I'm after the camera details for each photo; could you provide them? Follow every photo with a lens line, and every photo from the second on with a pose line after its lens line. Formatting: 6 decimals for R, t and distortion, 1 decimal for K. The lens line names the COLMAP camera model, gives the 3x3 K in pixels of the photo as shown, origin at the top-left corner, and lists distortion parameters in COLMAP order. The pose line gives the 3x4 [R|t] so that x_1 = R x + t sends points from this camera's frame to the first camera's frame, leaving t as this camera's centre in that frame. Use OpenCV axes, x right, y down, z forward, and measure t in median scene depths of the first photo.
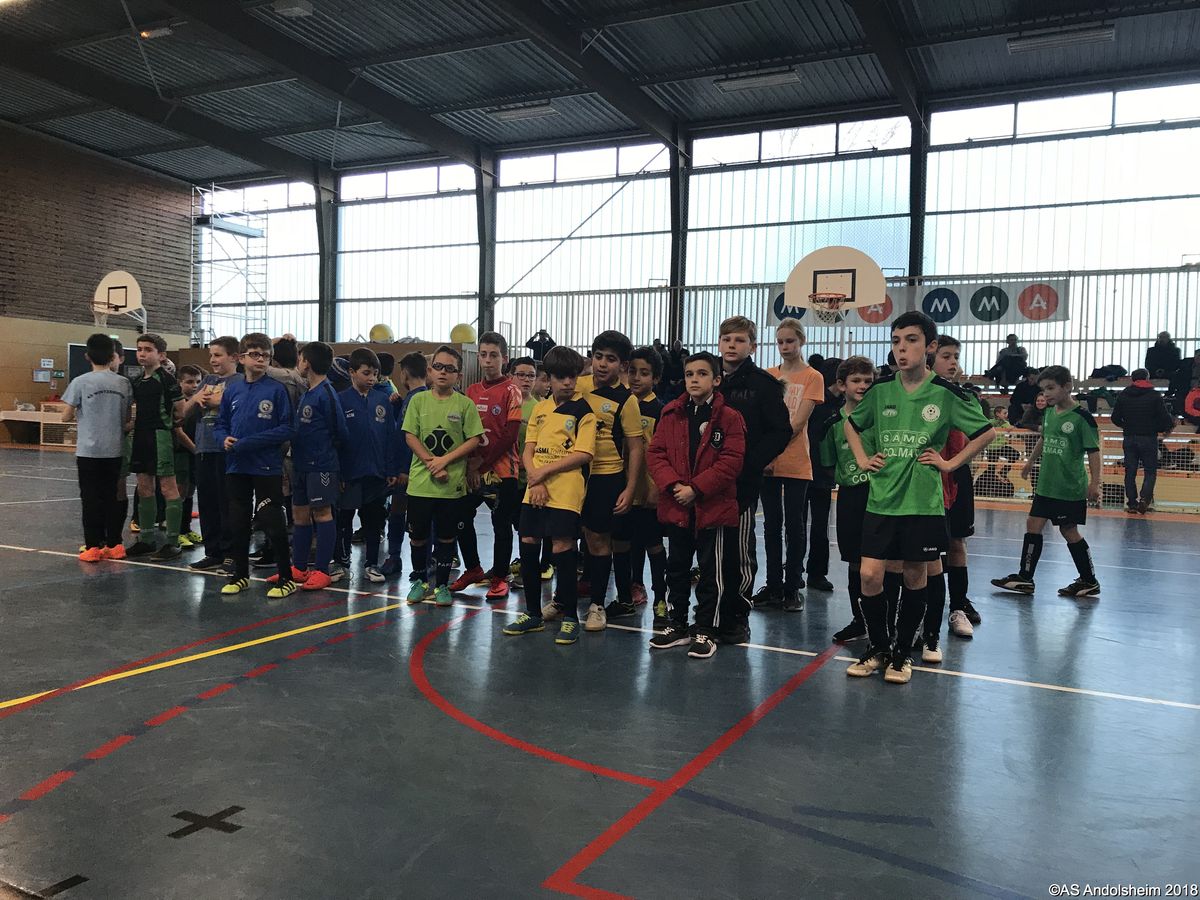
lens RADIAL K [[968.6, 0, 602.3], [0, 968.6, 451.6], [0, 0, 1]] dist [0.034626, -0.017082]
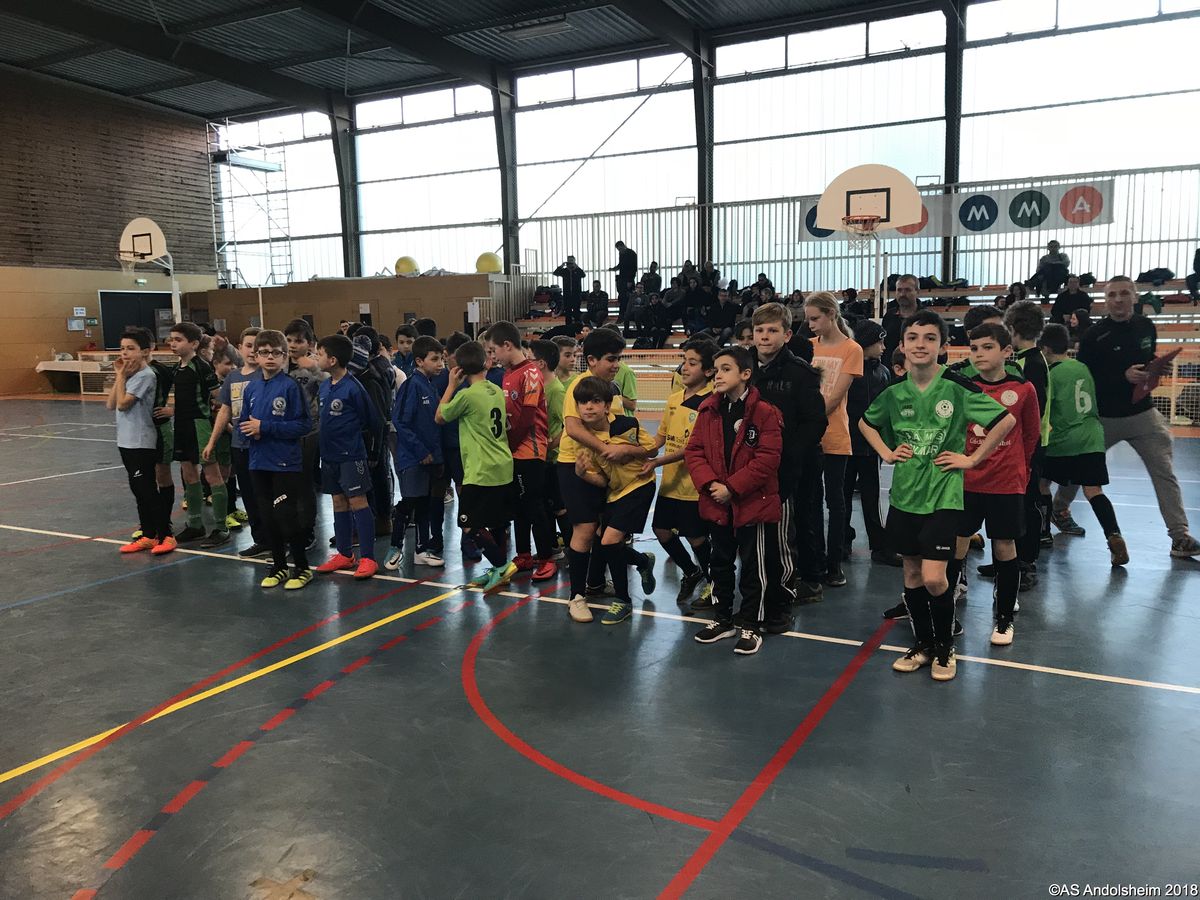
lens RADIAL K [[968.6, 0, 606.5], [0, 968.6, 453.3], [0, 0, 1]] dist [0.034626, -0.017082]
pose [[0.998520, -0.043529, -0.032608, -0.000560], [0.046460, 0.994364, 0.095301, -0.021651], [0.028276, -0.096675, 0.994914, 0.002181]]
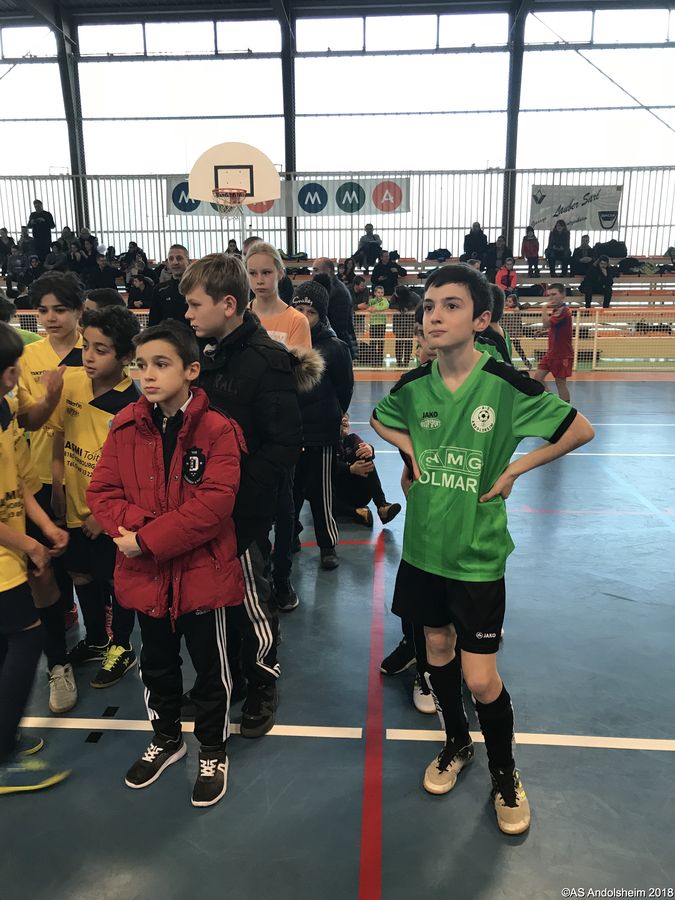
lens RADIAL K [[726.4, 0, 332.3], [0, 726.4, 446.9], [0, 0, 1]] dist [0.034626, -0.017082]
pose [[0.923032, -0.116426, 0.366684, 0.005187], [0.045360, 0.979397, 0.196785, -0.025641], [-0.382040, -0.165006, 0.909295, 0.123152]]
